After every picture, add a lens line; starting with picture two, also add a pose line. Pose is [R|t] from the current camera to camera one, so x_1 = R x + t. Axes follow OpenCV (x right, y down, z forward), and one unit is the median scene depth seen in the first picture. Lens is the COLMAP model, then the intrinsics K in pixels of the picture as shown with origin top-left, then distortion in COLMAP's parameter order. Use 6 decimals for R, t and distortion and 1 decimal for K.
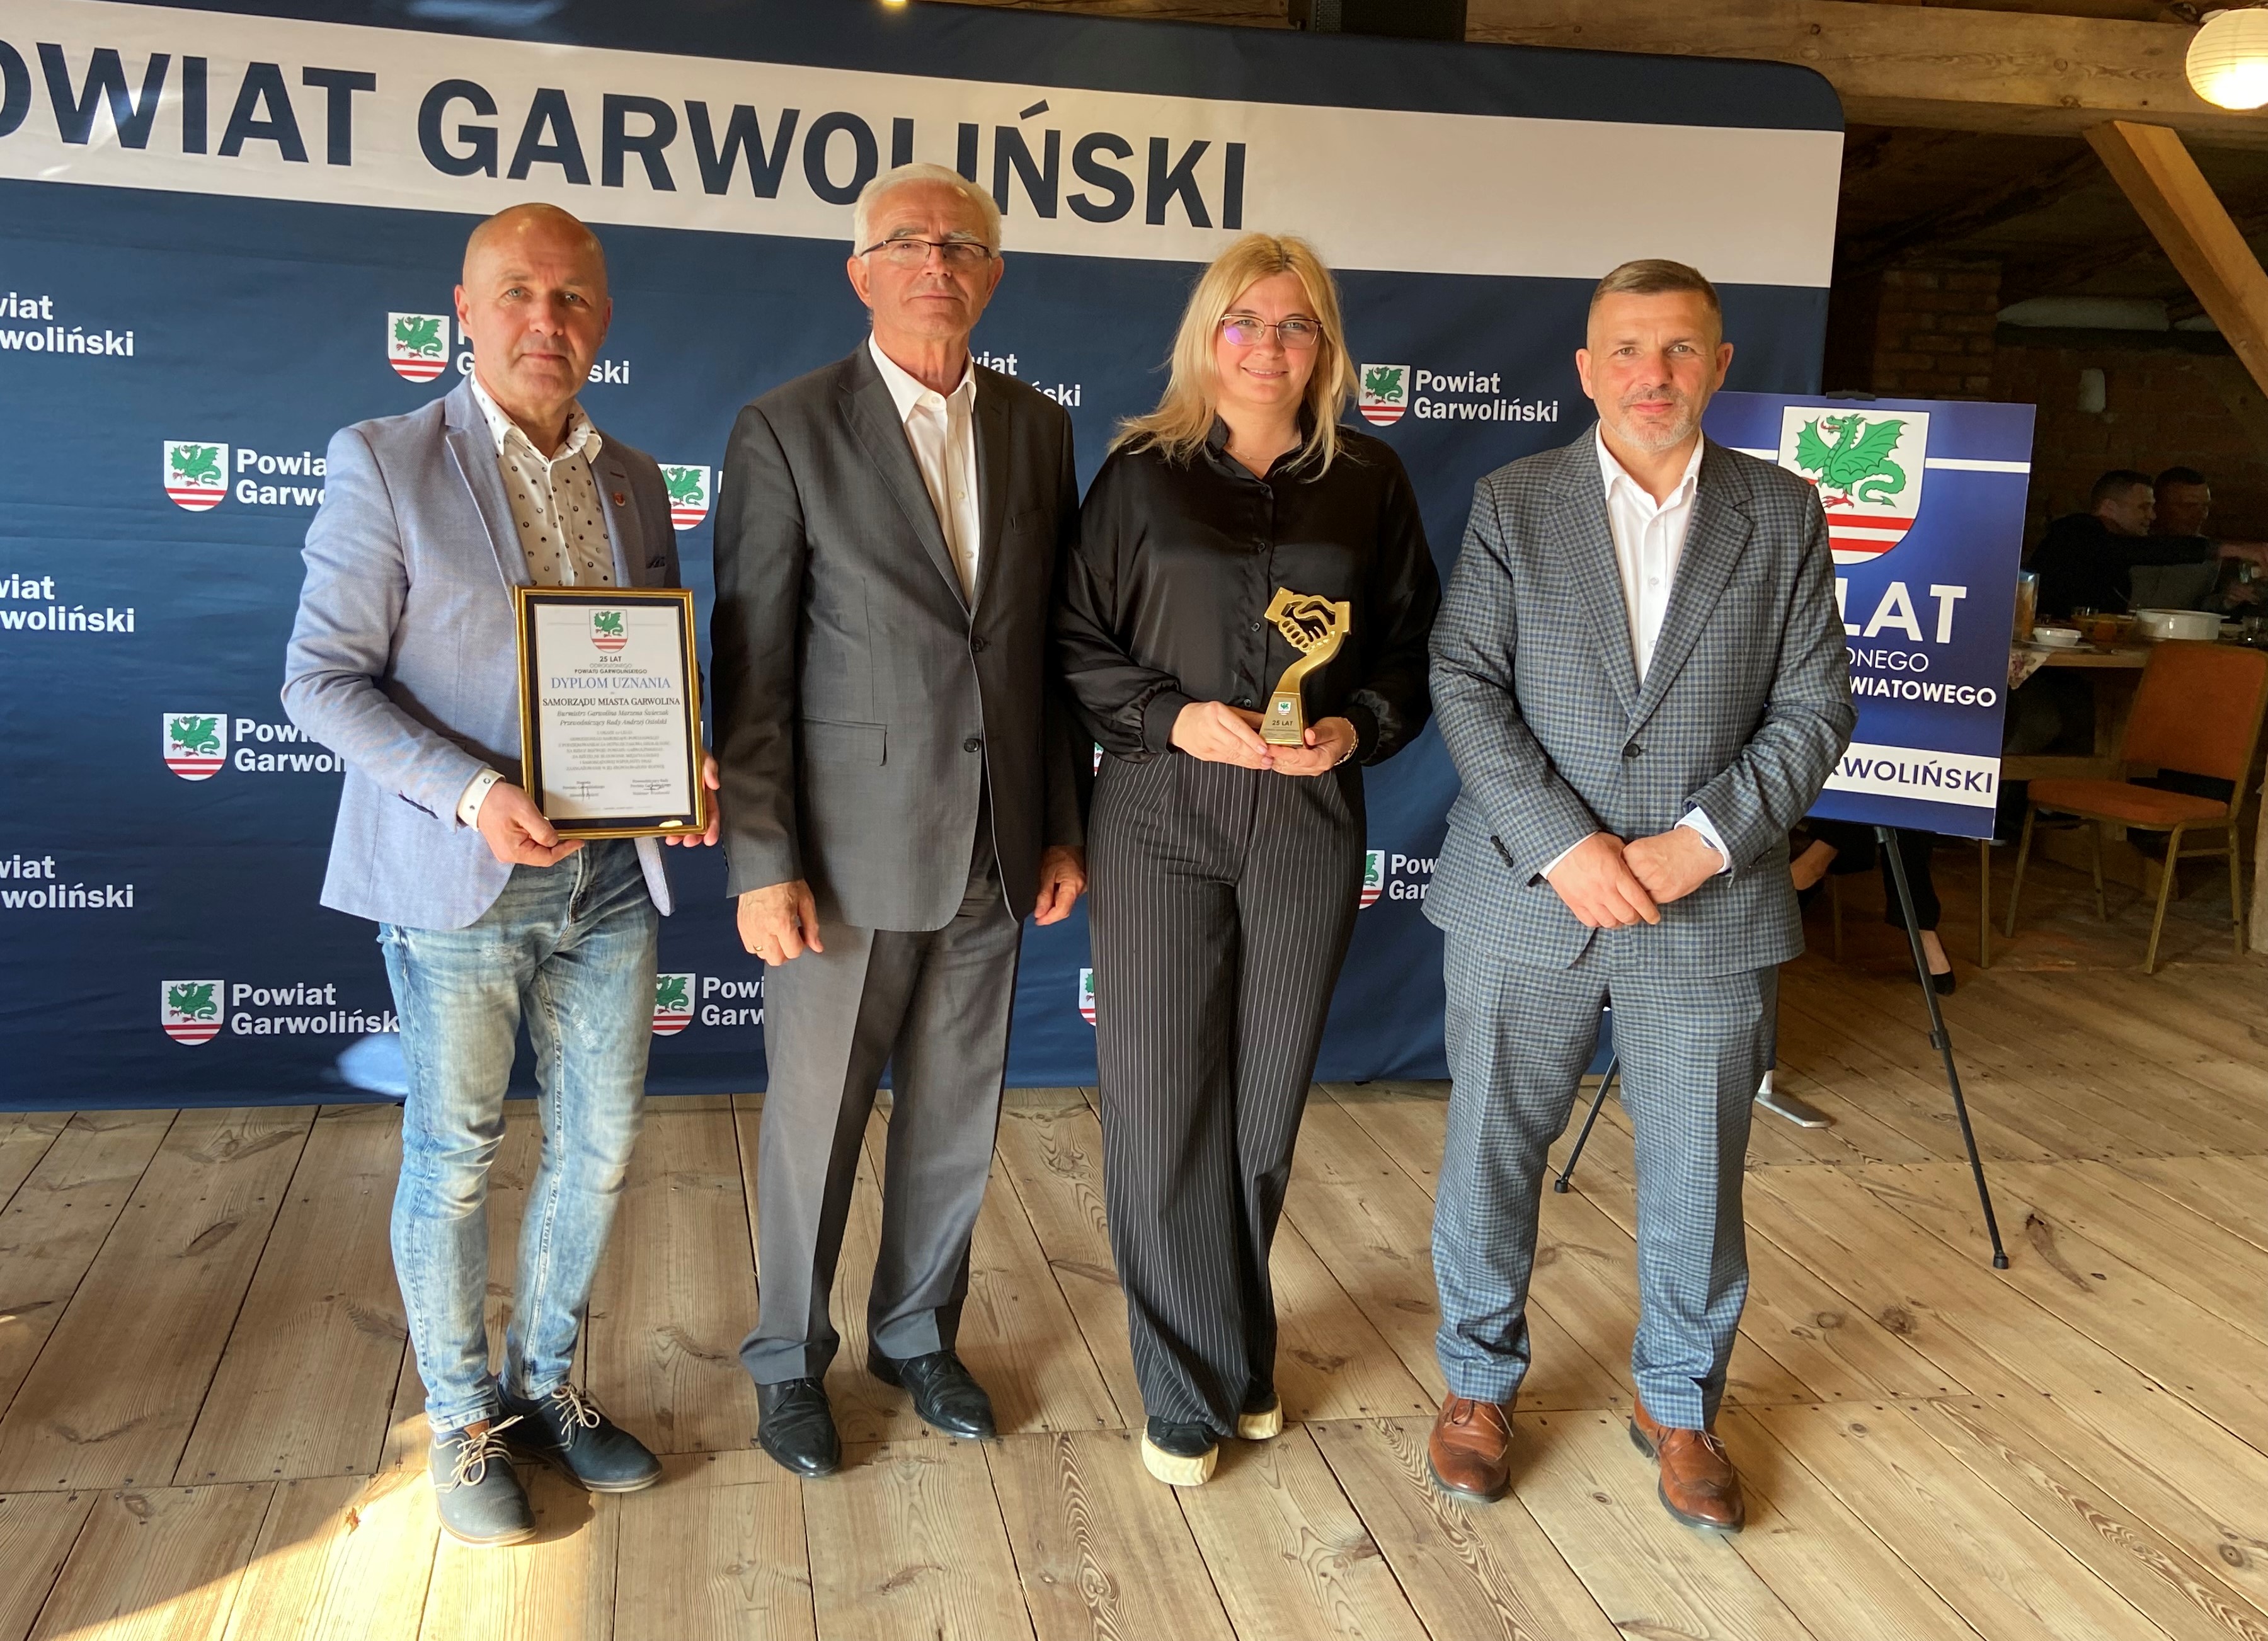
lens RADIAL K [[2067.8, 0, 1021.2], [0, 2067.8, 665.5], [0, 0, 1]] dist [0.066386, 0.000000]
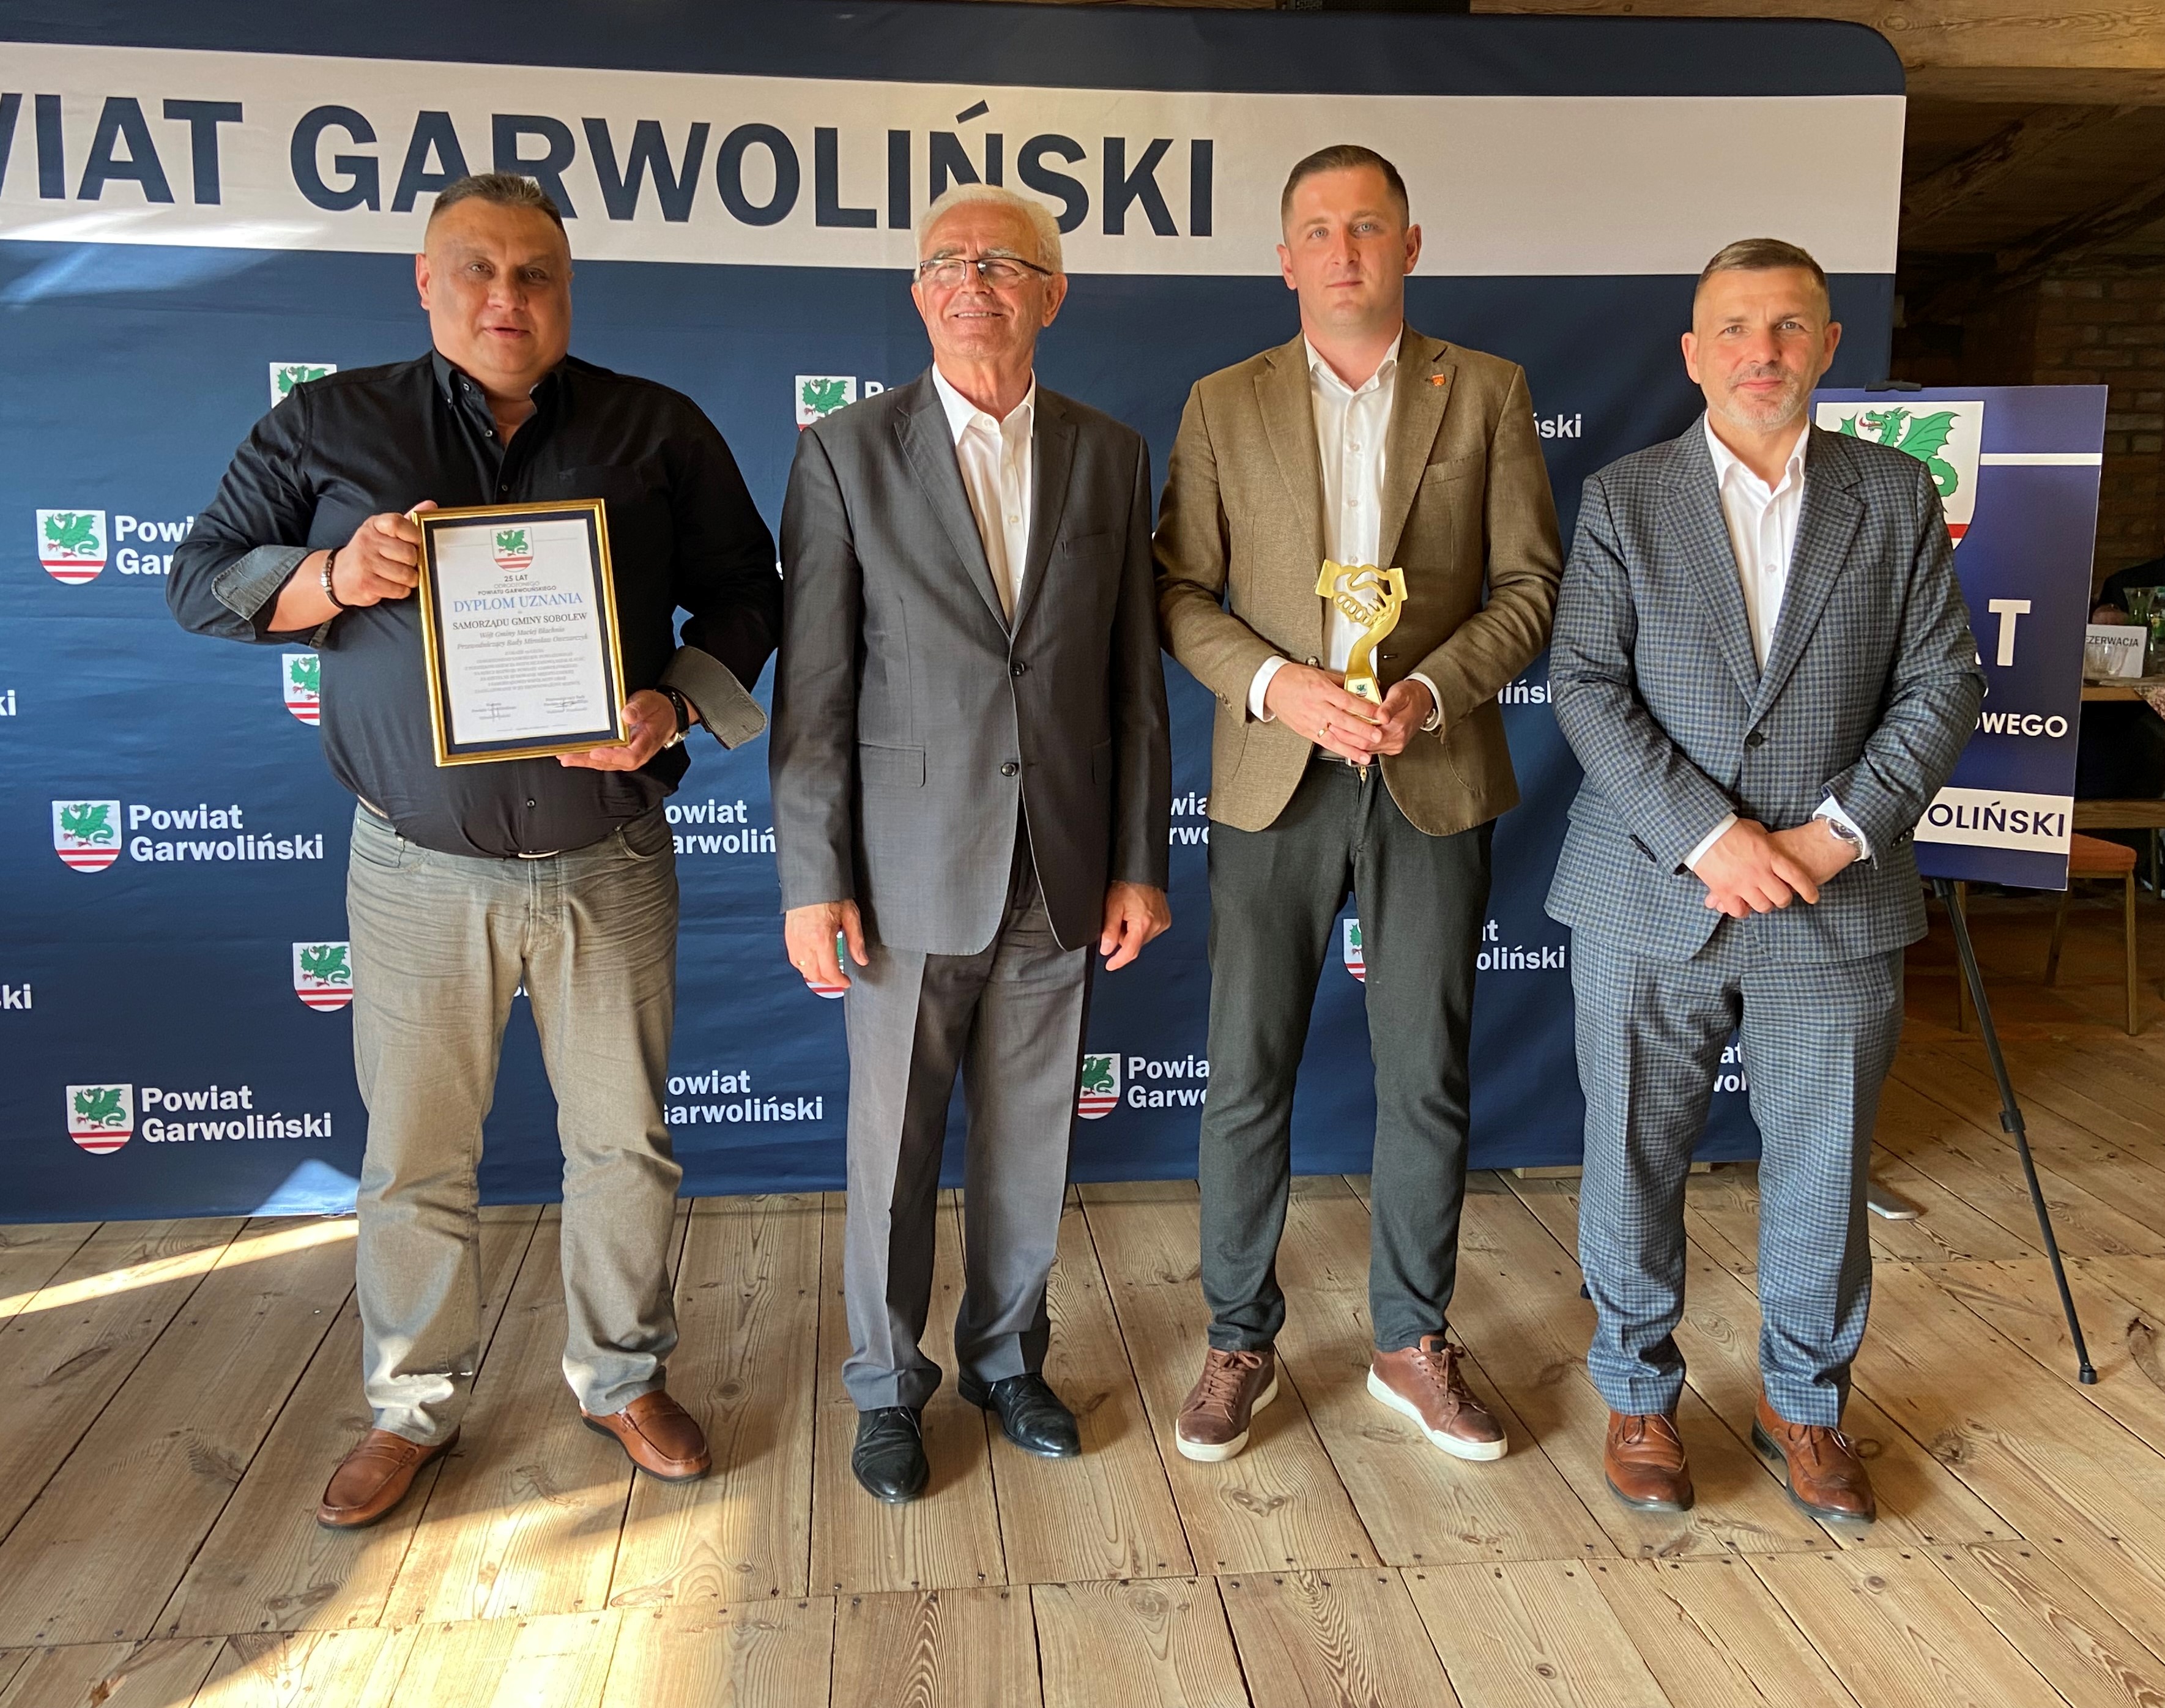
lens RADIAL K [[2041.6, 0, 1076.8], [0, 2041.6, 772.1], [0, 0, 1]] dist [0.058199, 0.000000]
pose [[0.996318, -0.027924, -0.081060, 0.121806], [0.028884, 0.999526, 0.010699, 0.012759], [0.080723, -0.013001, 0.996652, 0.112033]]
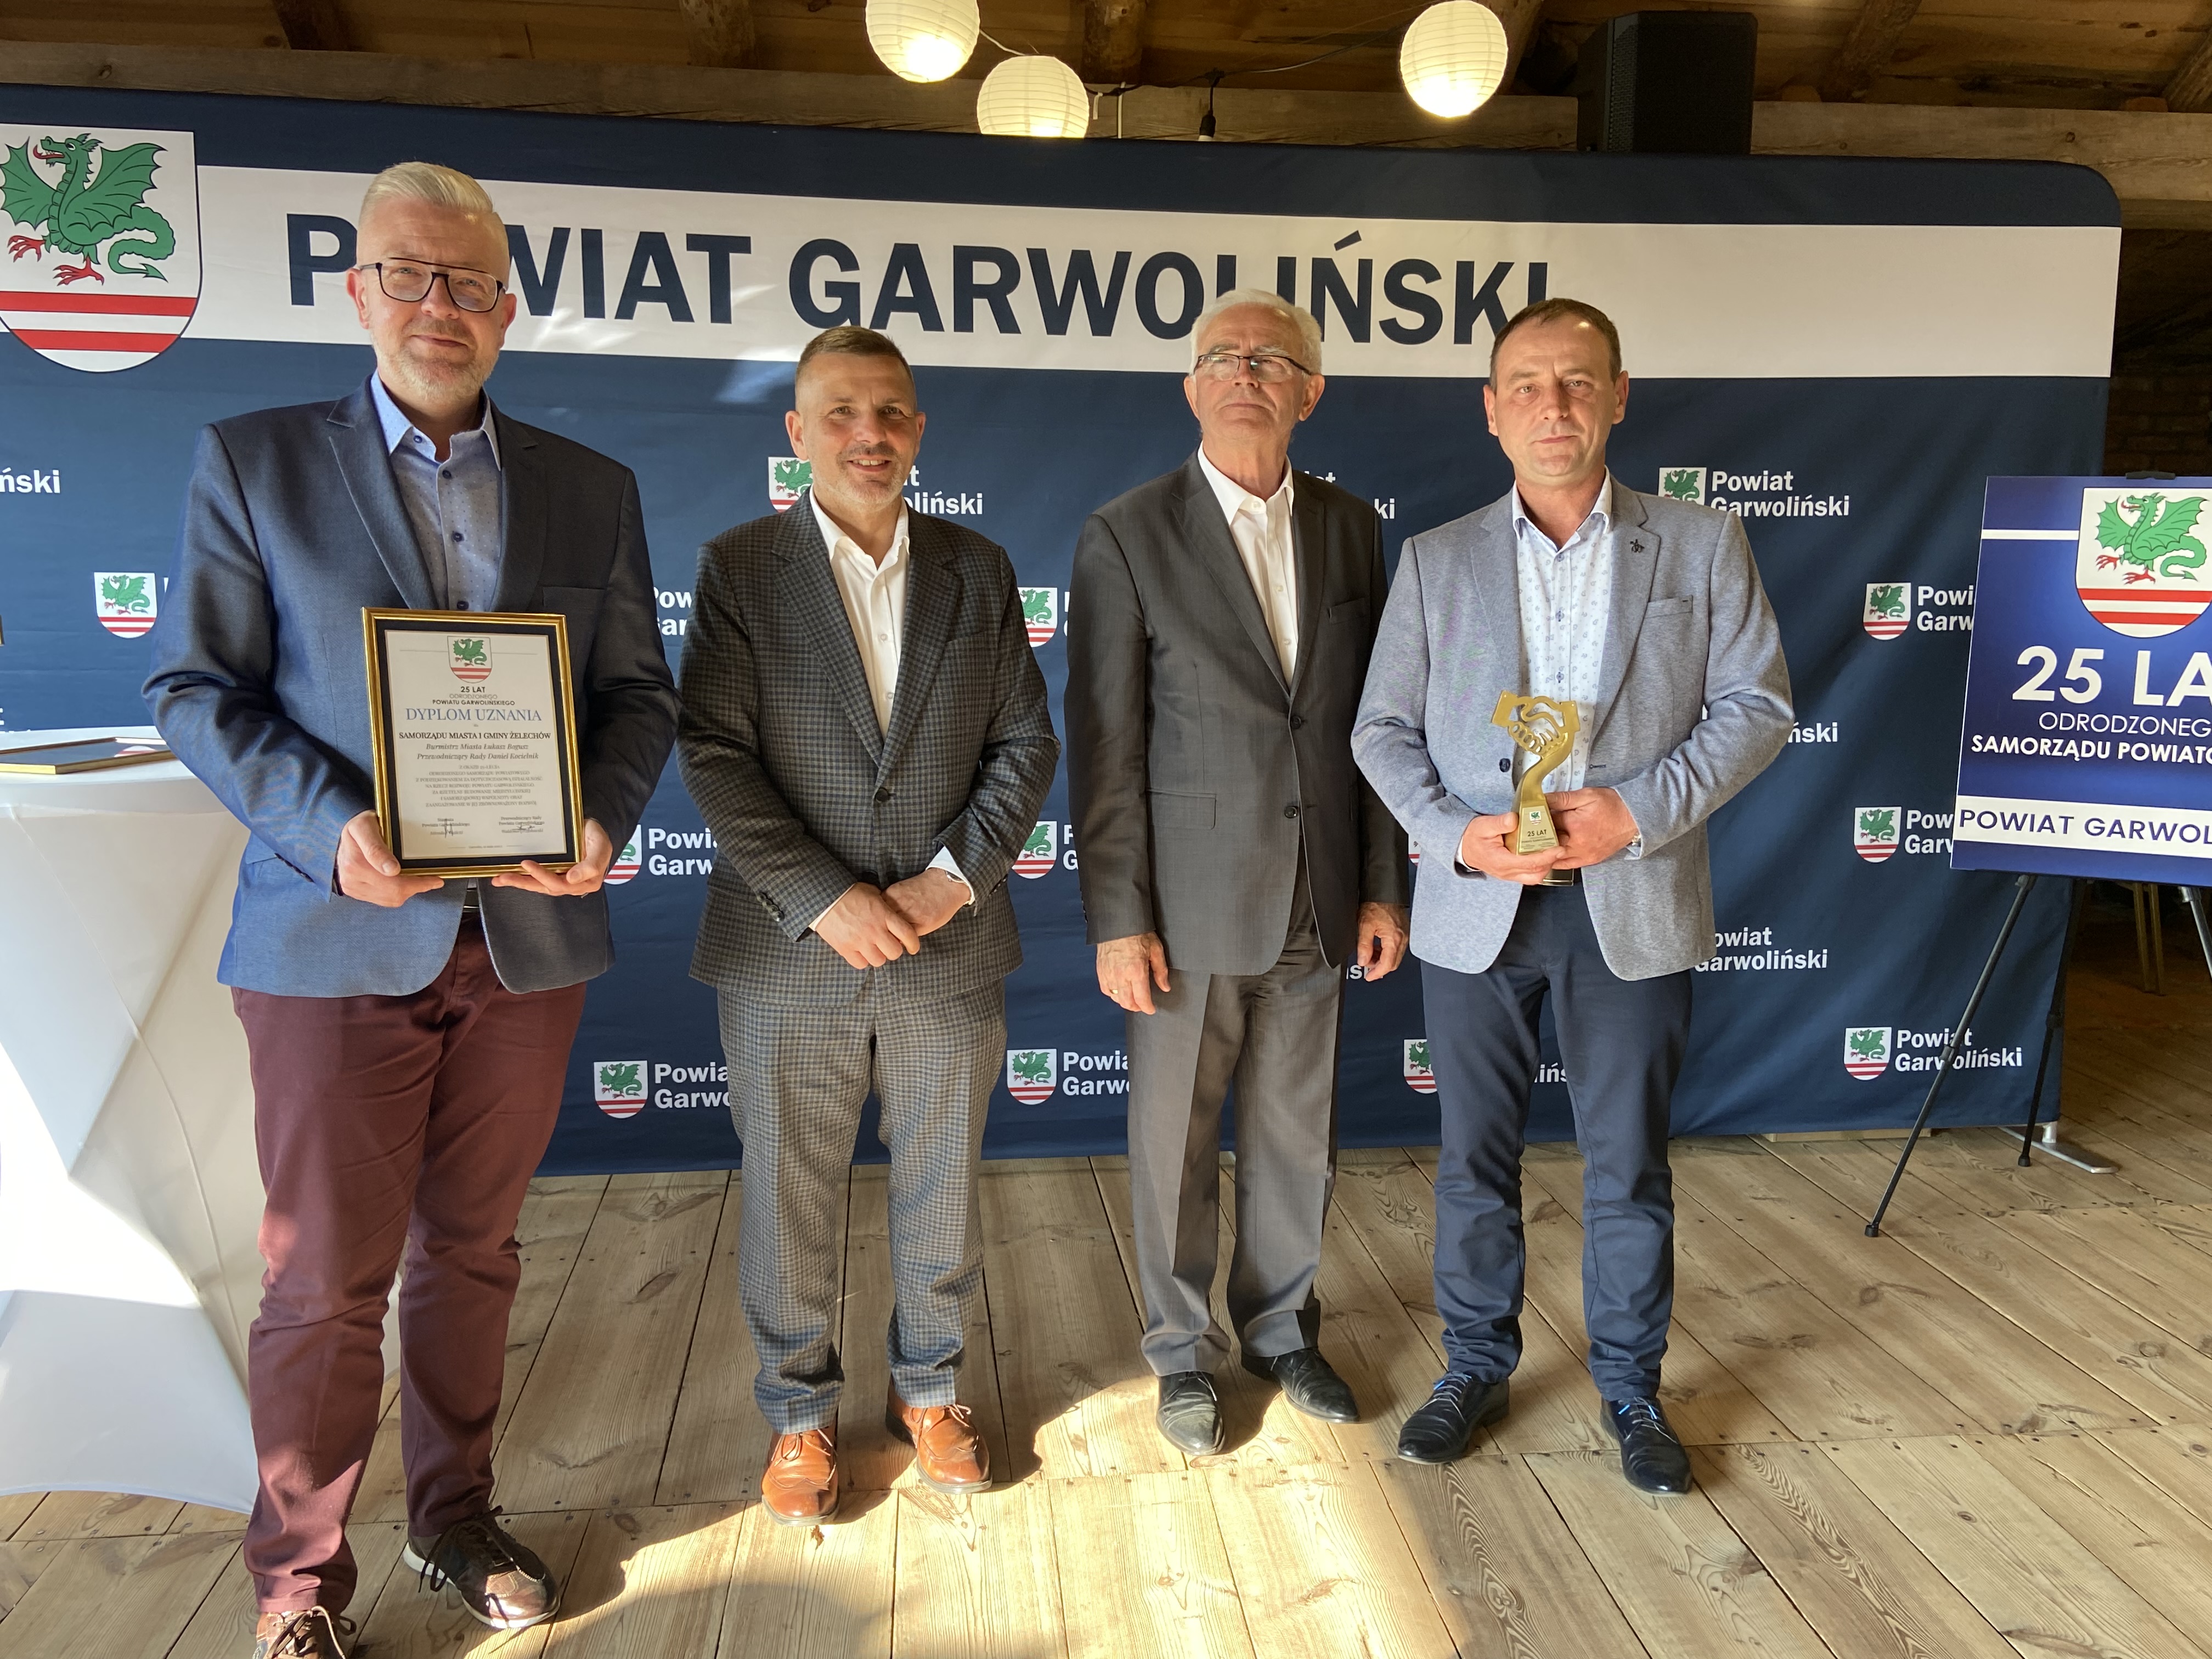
lens RADIAL K [[1823.6, 0, 1123.0], [0, 1823.6, 854.1], [0, 0, 1]] dist [0.106805, -0.131438]
pose [[0.997329, -0.027145, -0.067803, -0.055716], [0.029572, 0.998948, 0.035060, 0.012043], [0.066780, -0.036971, 0.997083, 0.034089]]
